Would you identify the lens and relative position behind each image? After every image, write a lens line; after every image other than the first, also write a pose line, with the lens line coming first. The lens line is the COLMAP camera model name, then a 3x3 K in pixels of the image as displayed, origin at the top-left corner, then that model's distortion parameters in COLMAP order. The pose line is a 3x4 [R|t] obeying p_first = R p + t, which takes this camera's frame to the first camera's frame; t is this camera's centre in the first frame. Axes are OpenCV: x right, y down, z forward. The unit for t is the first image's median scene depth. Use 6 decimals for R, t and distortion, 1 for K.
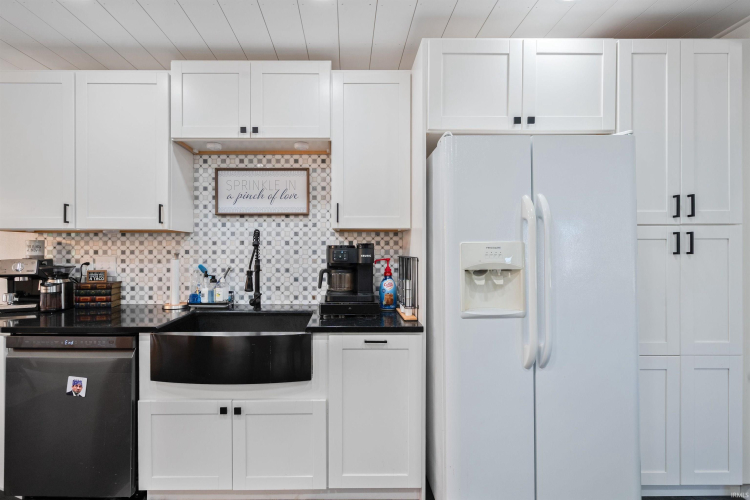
lens RADIAL K [[347.1, 0, 375.6], [0, 347.1, 251.0], [0, 0, 1]] dist [-0.004436, -0.000379]
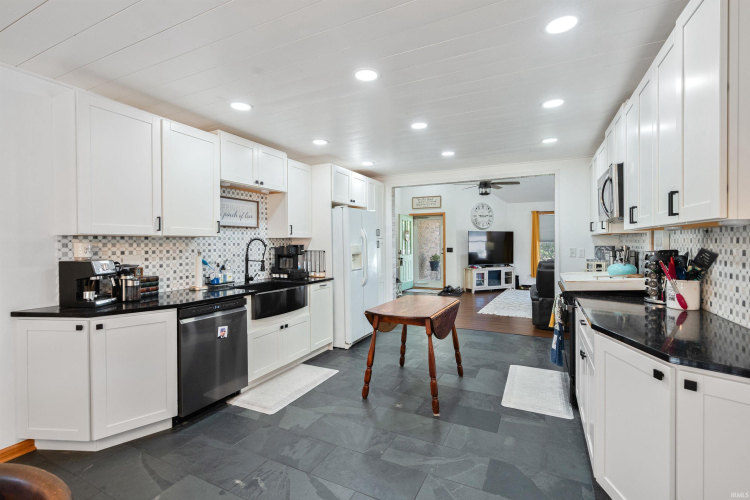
lens RADIAL K [[347.1, 0, 372.5], [0, 347.1, 246.5], [0, 0, 1]] dist [-0.004436, -0.000379]
pose [[0.444141, -0.010780, 0.895892, -1.486200], [0.010016, 0.999925, 0.007067, -0.018124], [-0.895901, 0.005834, 0.444216, -0.286069]]
